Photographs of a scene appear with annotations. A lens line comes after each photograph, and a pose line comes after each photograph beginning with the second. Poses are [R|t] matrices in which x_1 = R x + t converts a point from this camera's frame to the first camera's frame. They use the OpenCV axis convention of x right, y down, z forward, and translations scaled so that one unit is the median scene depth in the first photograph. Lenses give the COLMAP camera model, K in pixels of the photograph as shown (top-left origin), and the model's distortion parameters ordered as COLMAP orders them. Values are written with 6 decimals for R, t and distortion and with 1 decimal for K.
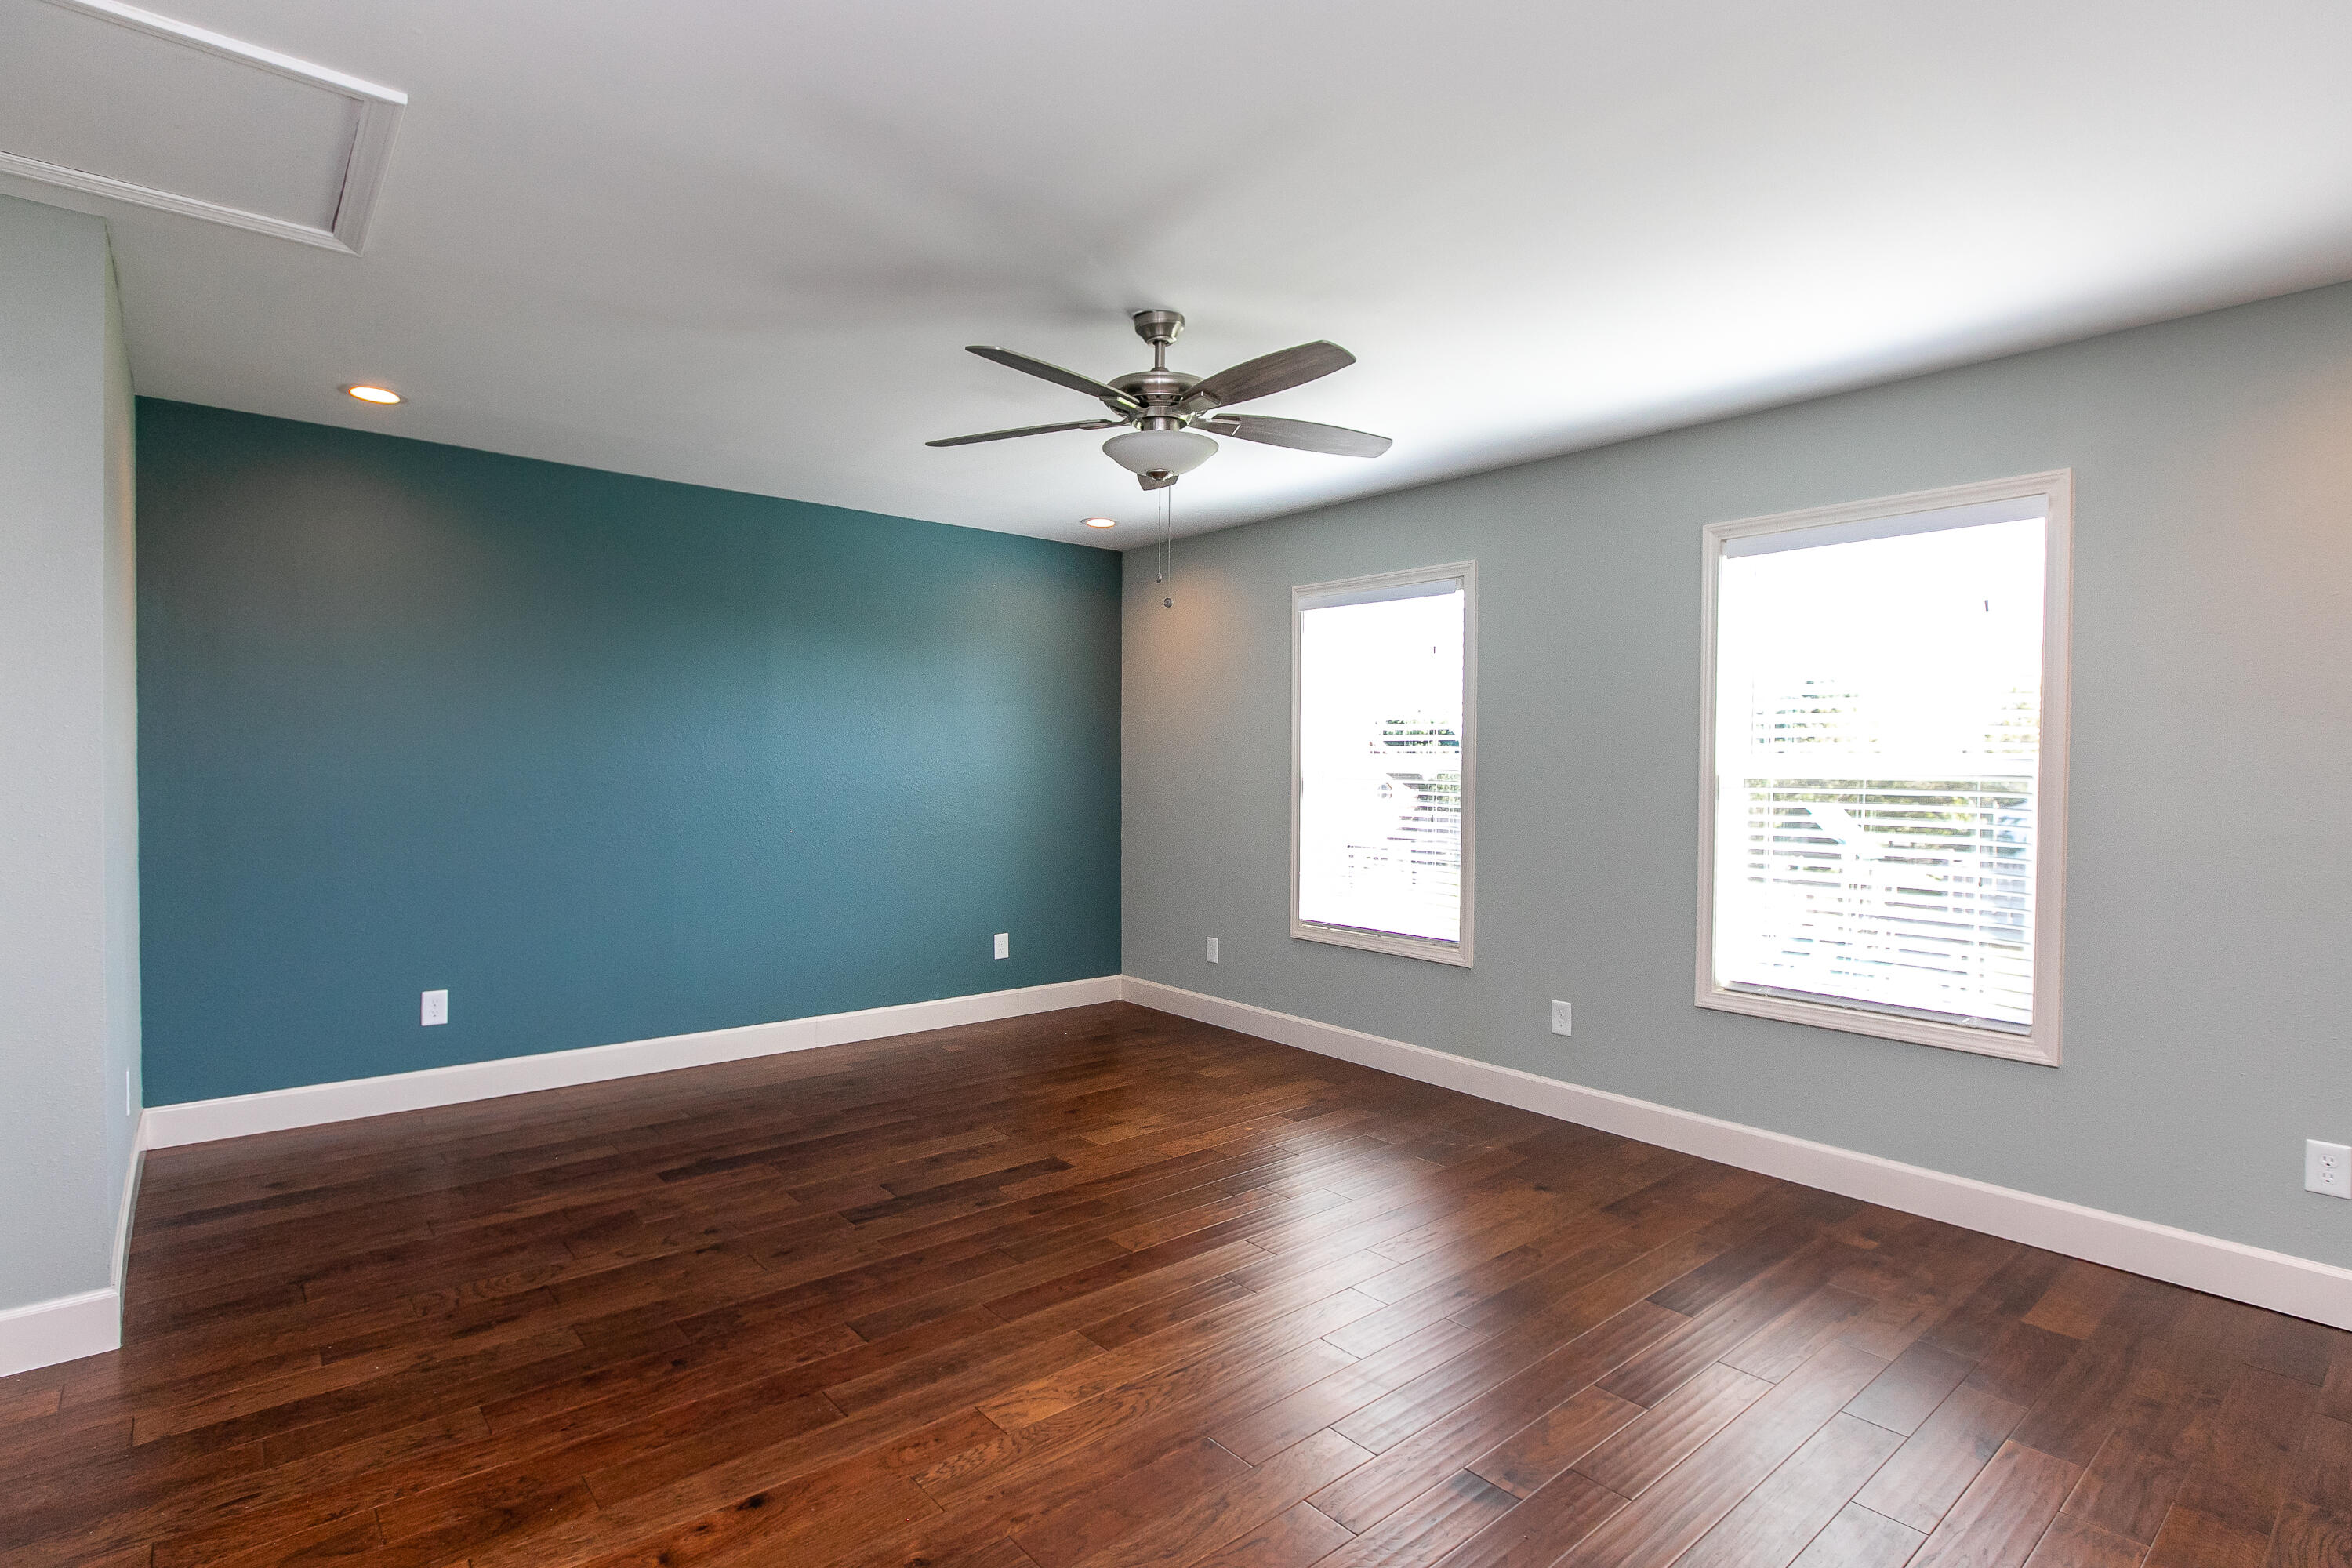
lens RADIAL K [[1171.2, 0, 1177.3], [0, 1171.2, 795.6], [0, 0, 1]] dist [-0.004968, -0.000229]
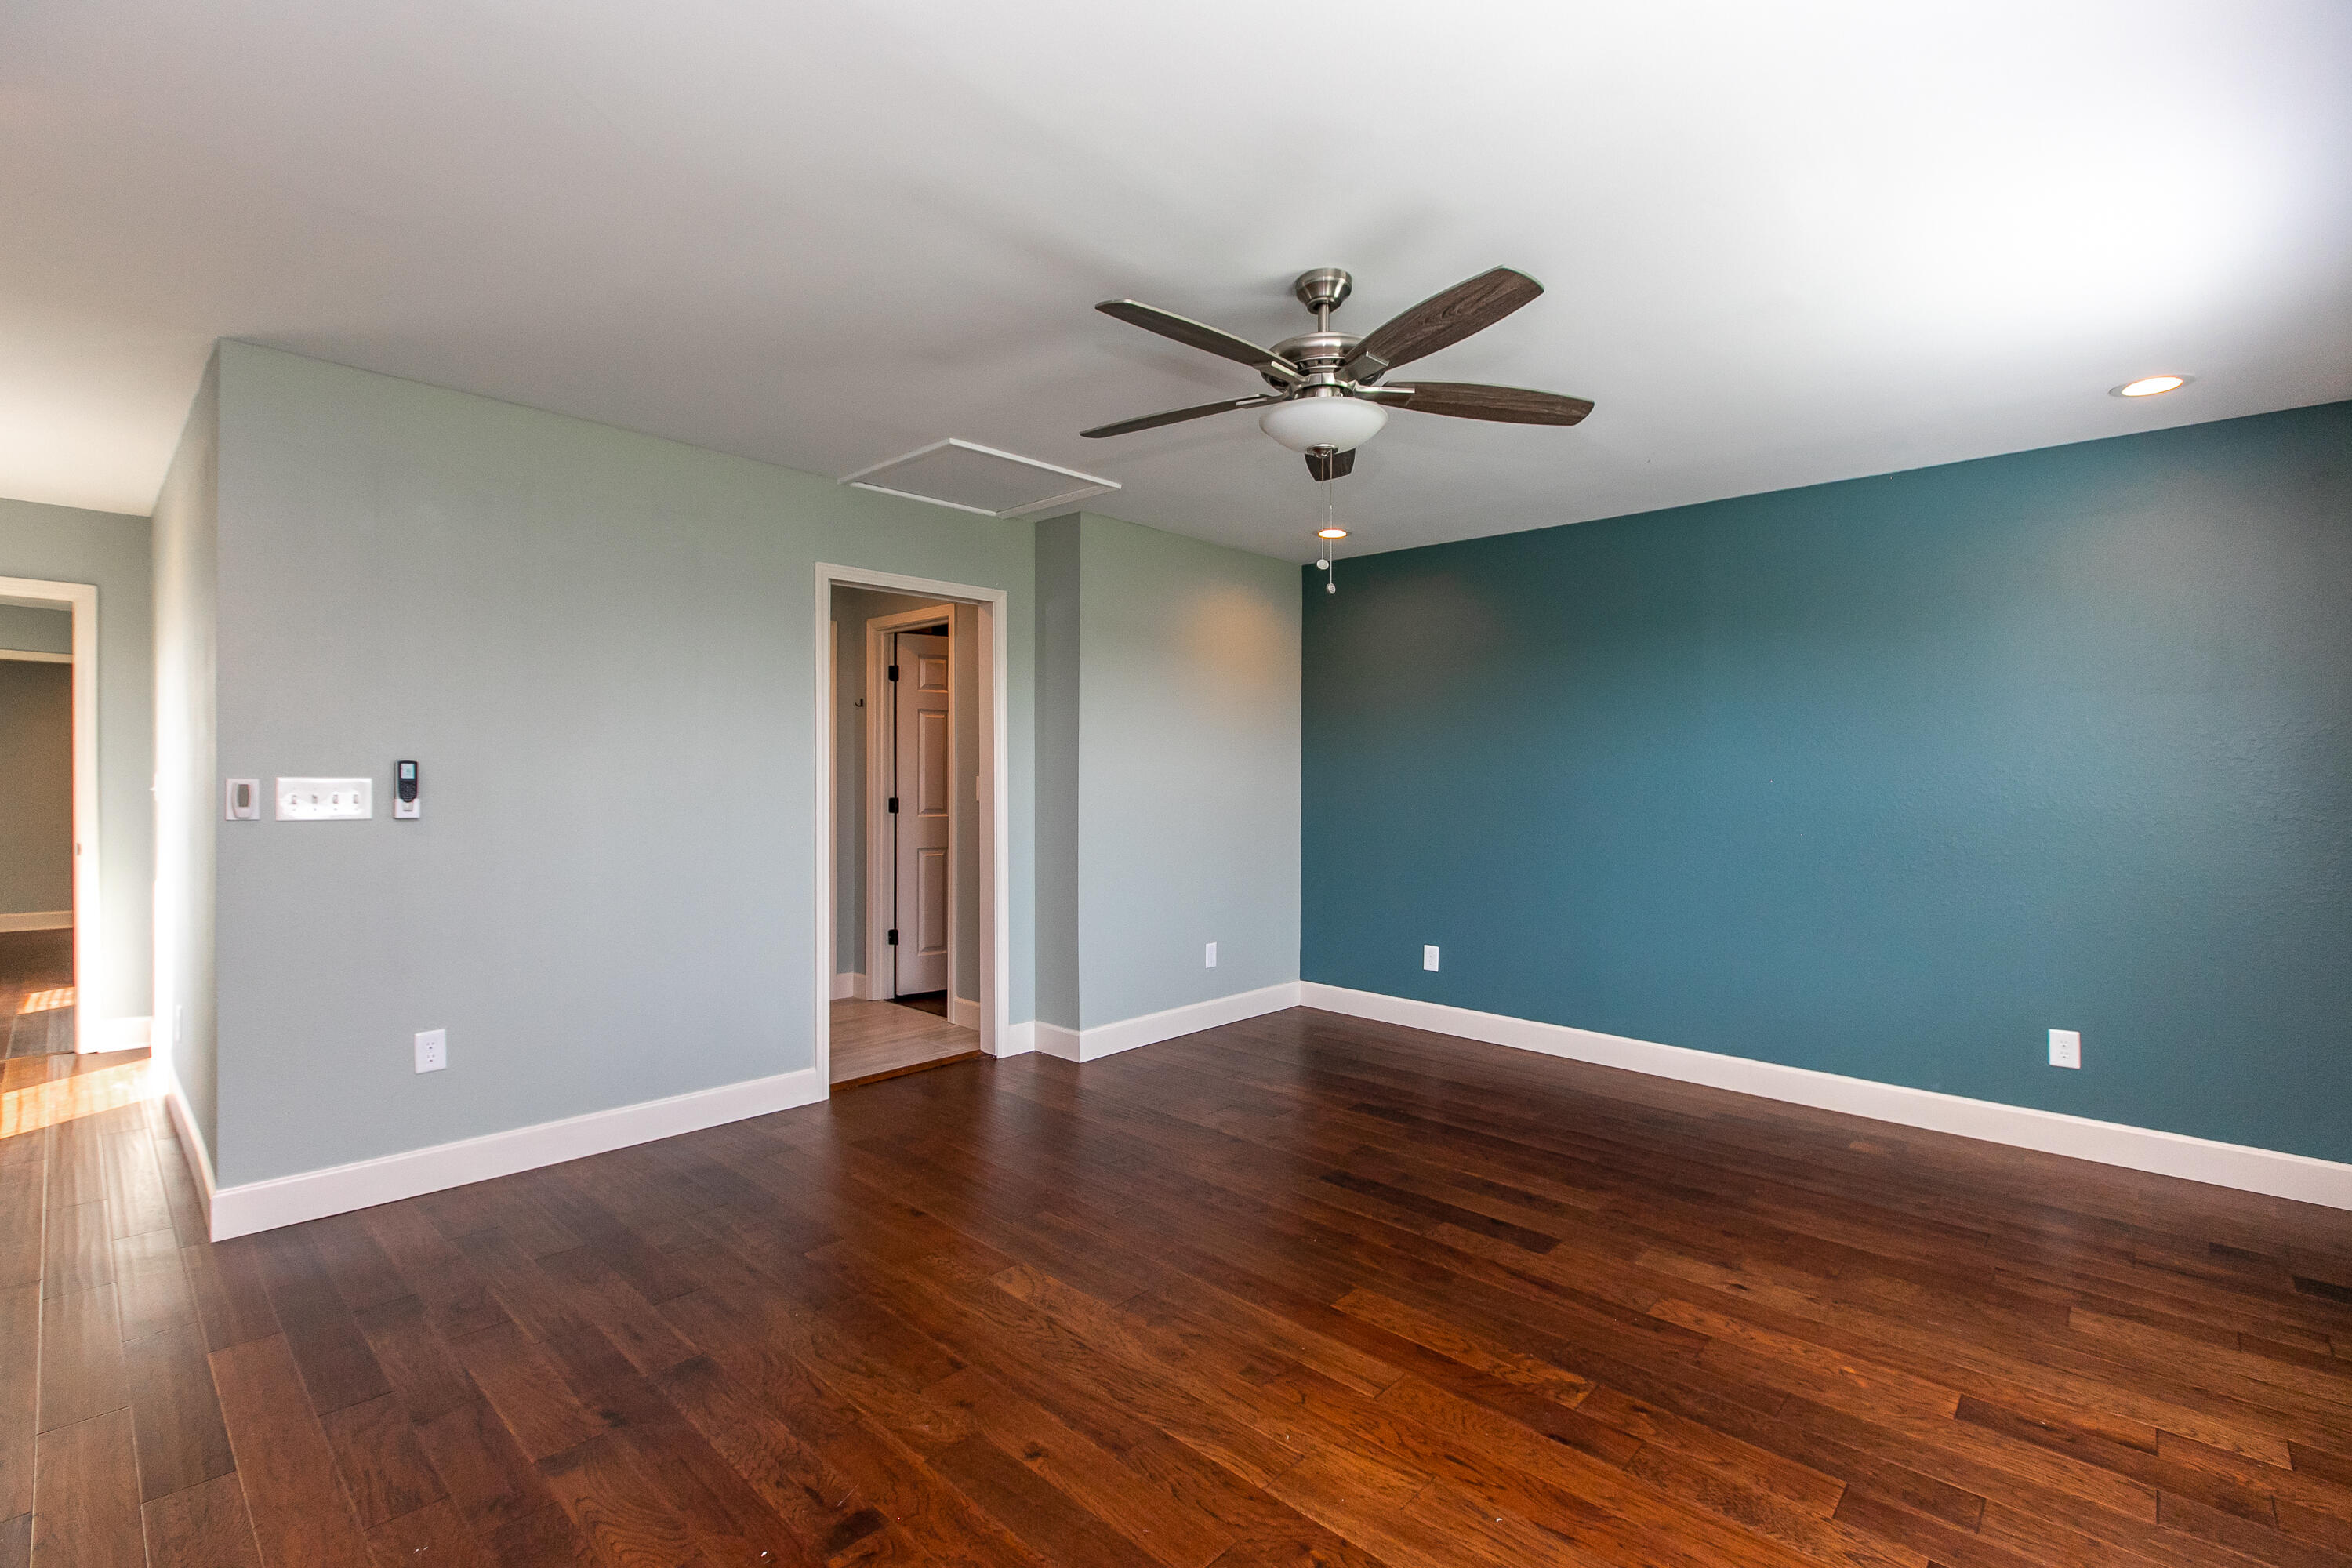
lens RADIAL K [[1064.7, 0, 1172.5], [0, 1064.7, 772.6], [0, 0, 1]] dist [0.001016, -0.000004]
pose [[0.086447, -0.018669, -0.996081, 0.607071], [-0.037794, 0.999043, -0.022004, 0.005952], [0.995539, 0.039548, 0.085659, 0.629705]]
